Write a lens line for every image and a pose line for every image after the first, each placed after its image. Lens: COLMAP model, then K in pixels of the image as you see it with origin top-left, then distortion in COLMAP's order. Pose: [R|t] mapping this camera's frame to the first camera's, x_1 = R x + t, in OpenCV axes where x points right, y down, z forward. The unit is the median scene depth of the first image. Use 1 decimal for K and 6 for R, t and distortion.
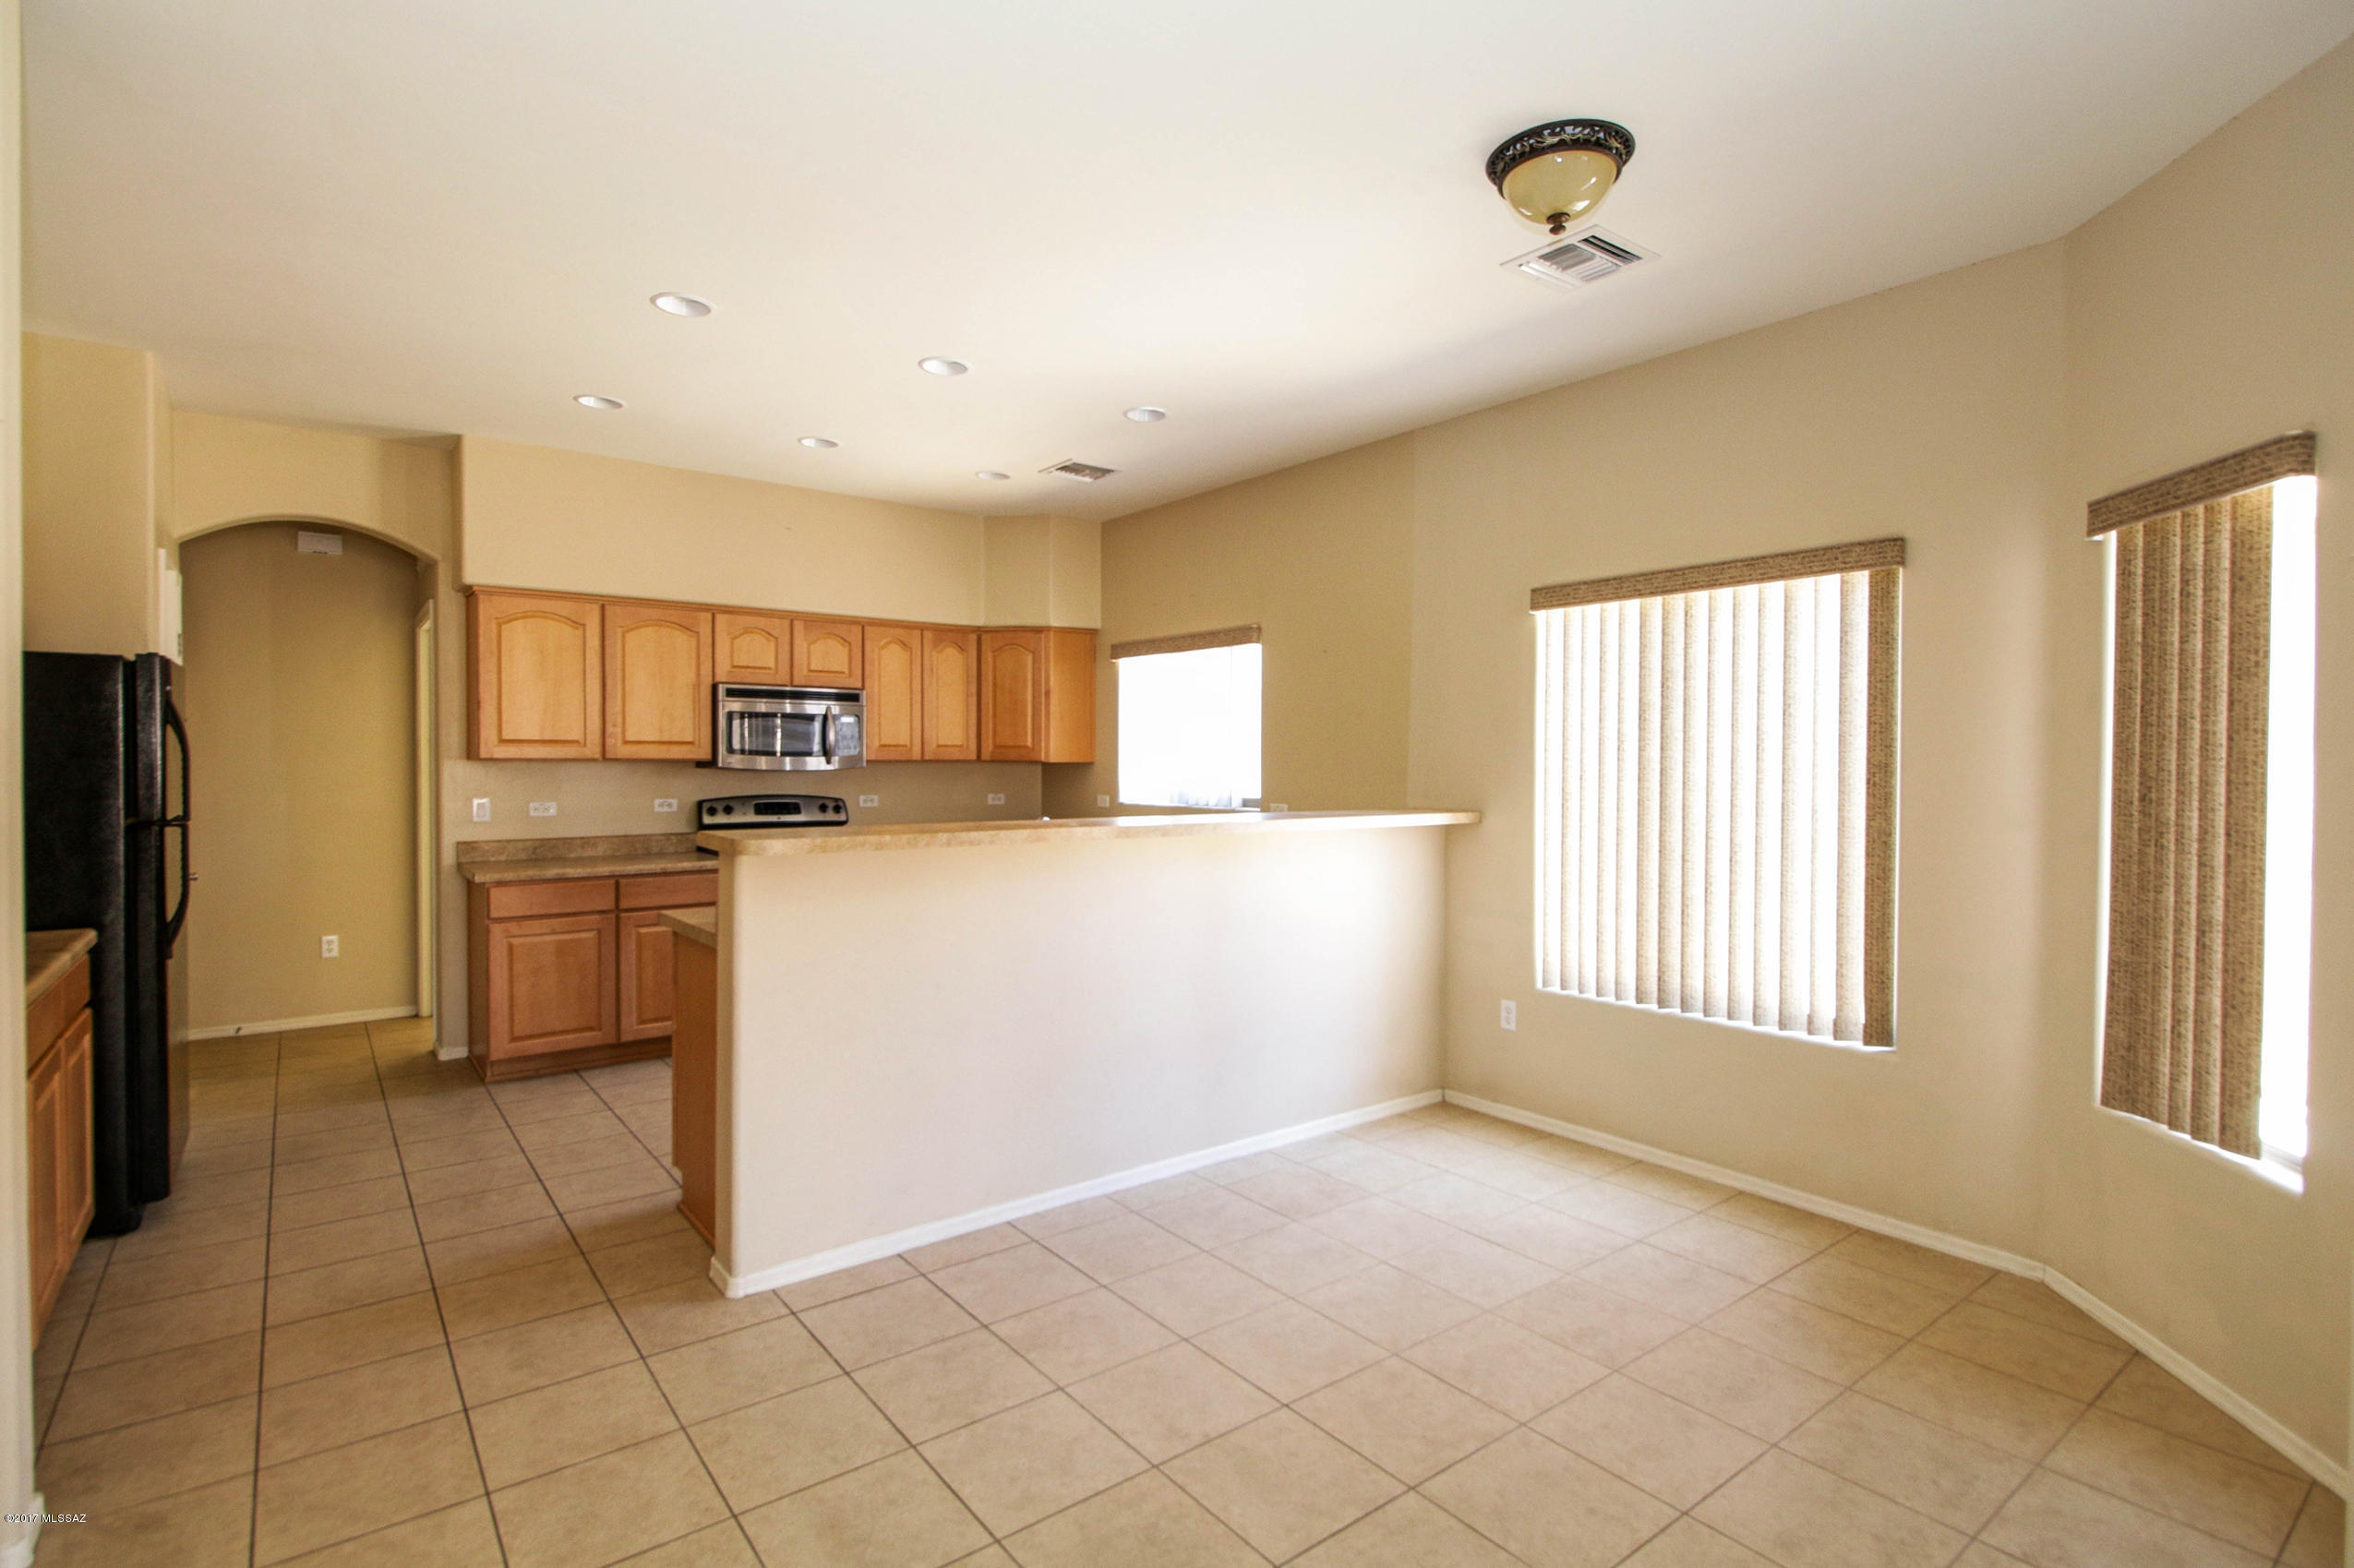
lens RADIAL K [[1141.2, 0, 1195.1], [0, 1141.2, 782.7], [0, 0, 1]] dist [-0.027682, 0.000280]
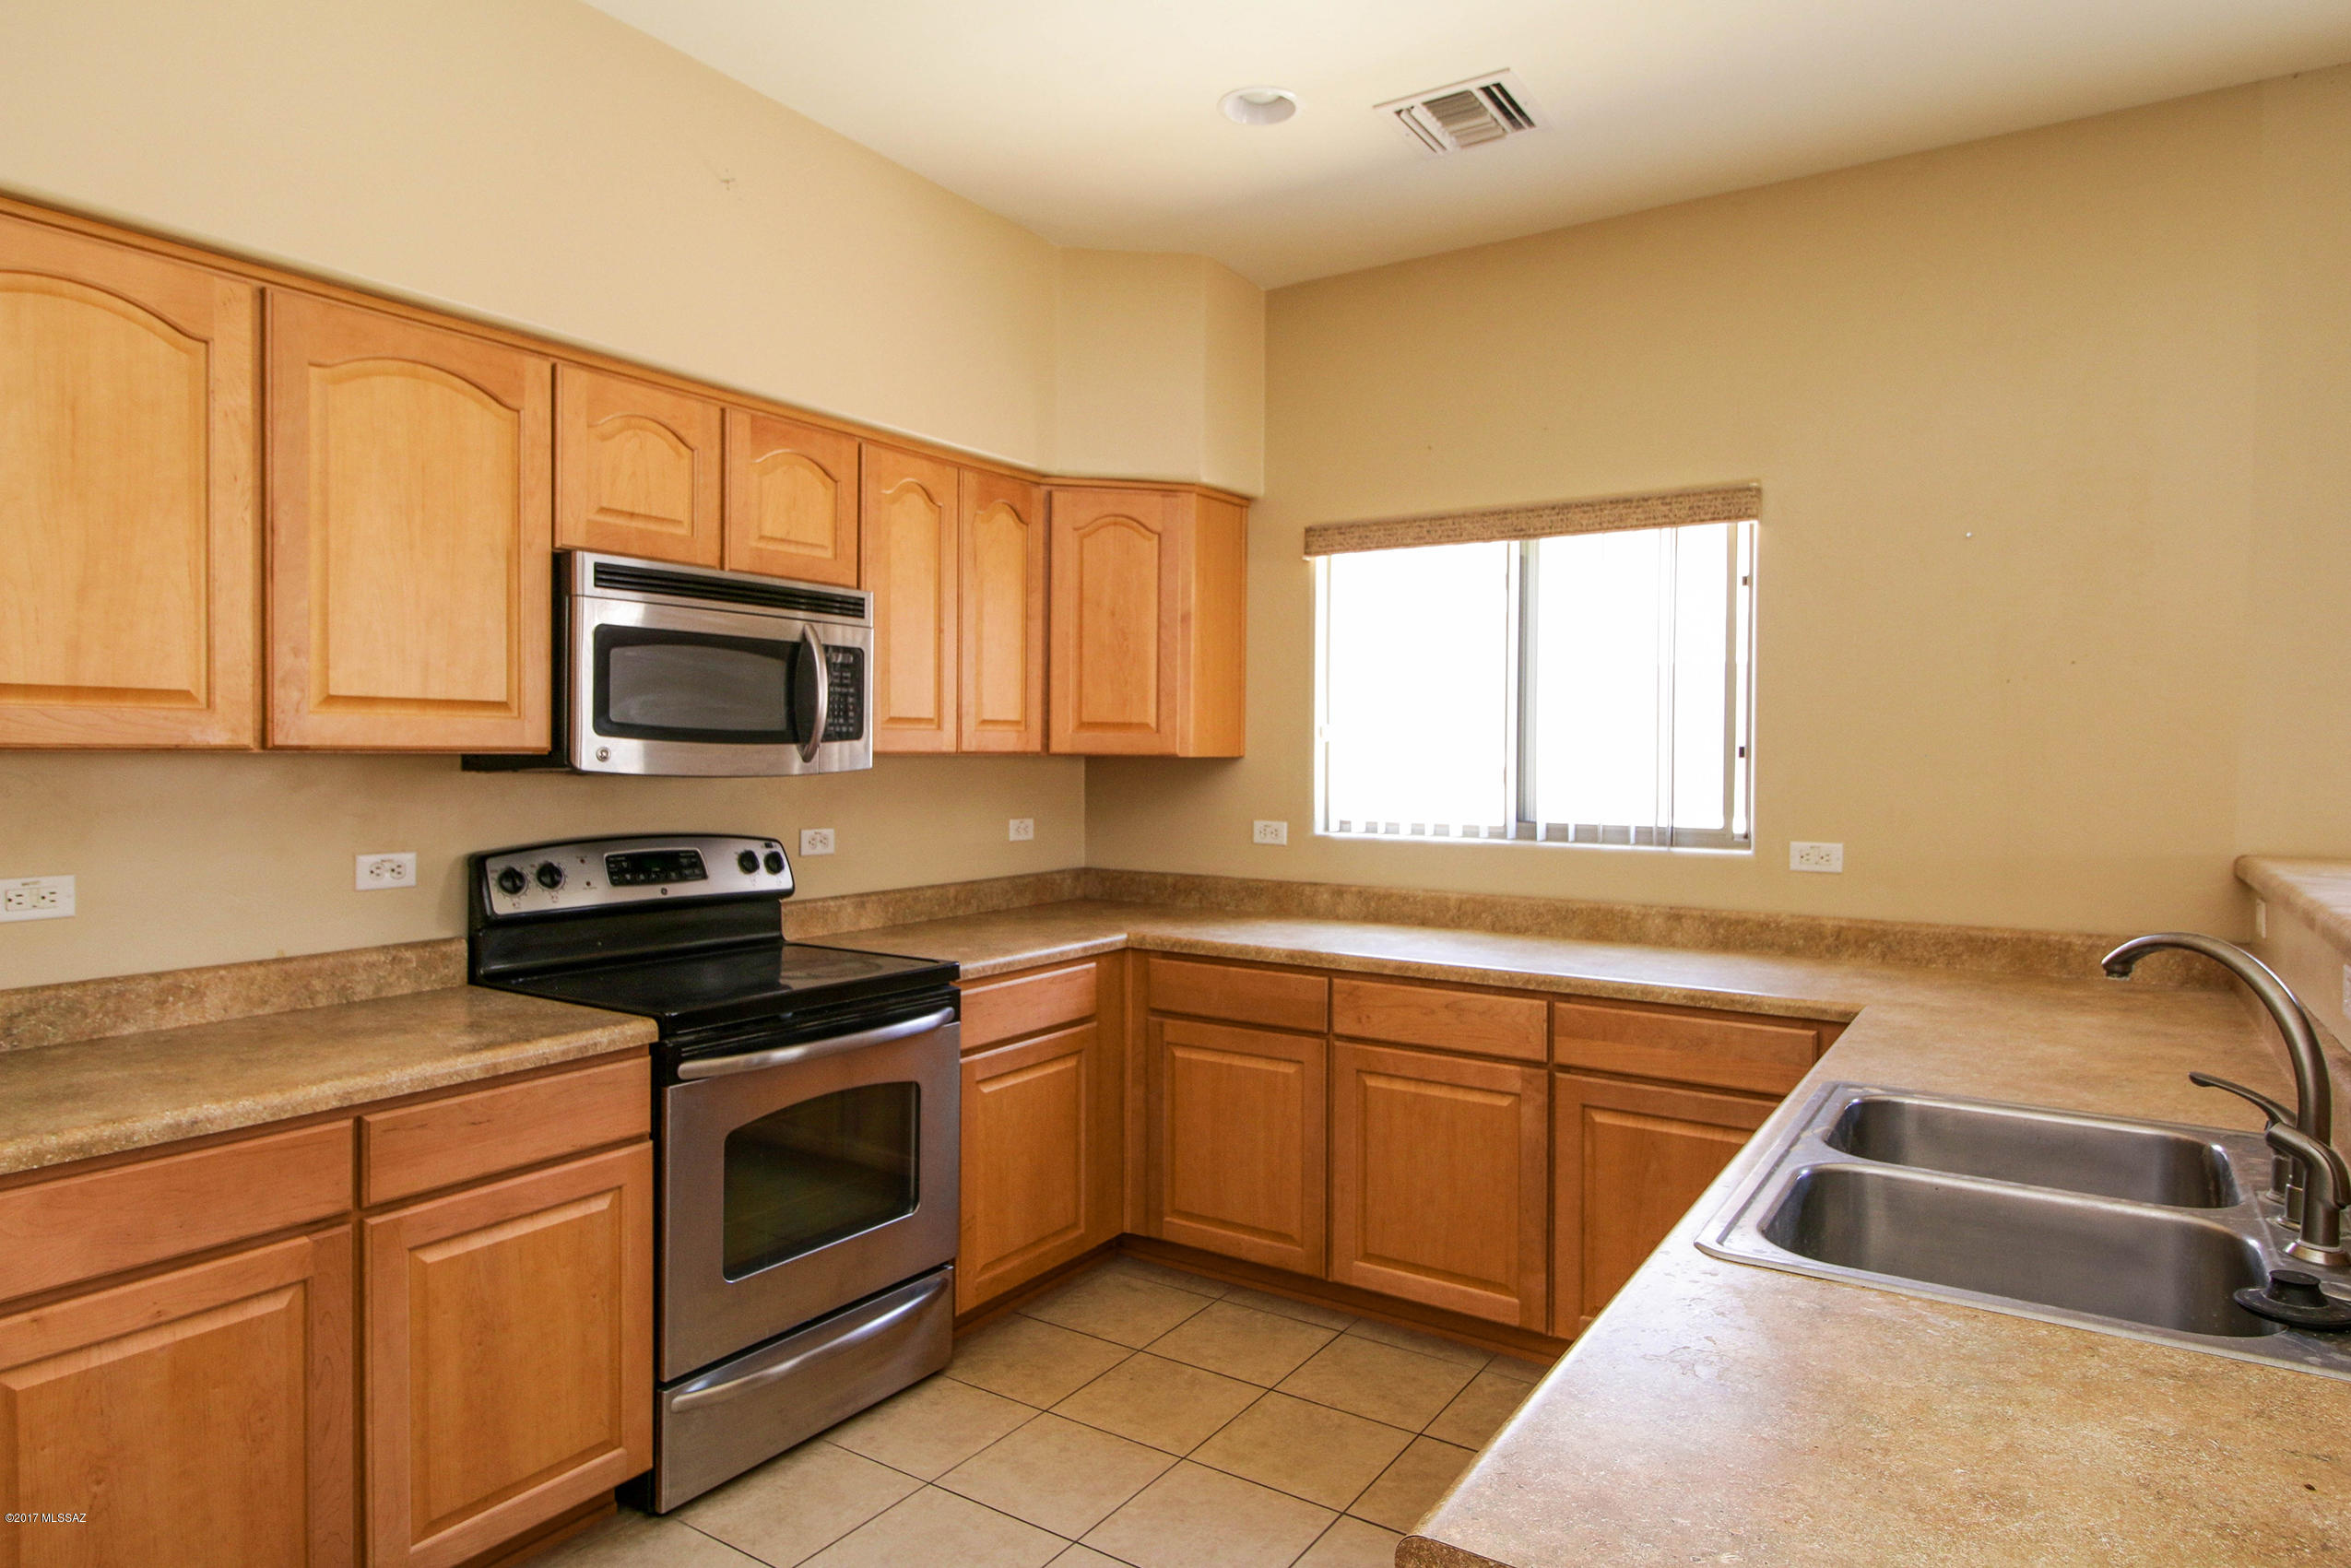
lens RADIAL K [[1385.1, 0, 1174.0], [0, 1385.1, 791.1], [0, 0, 1]] dist [-0.002587, -0.001616]
pose [[0.950666, -0.005200, 0.310173, -0.336981], [0.000775, 0.999896, 0.014389, -0.012146], [-0.310215, -0.013439, 0.950571, 0.449715]]
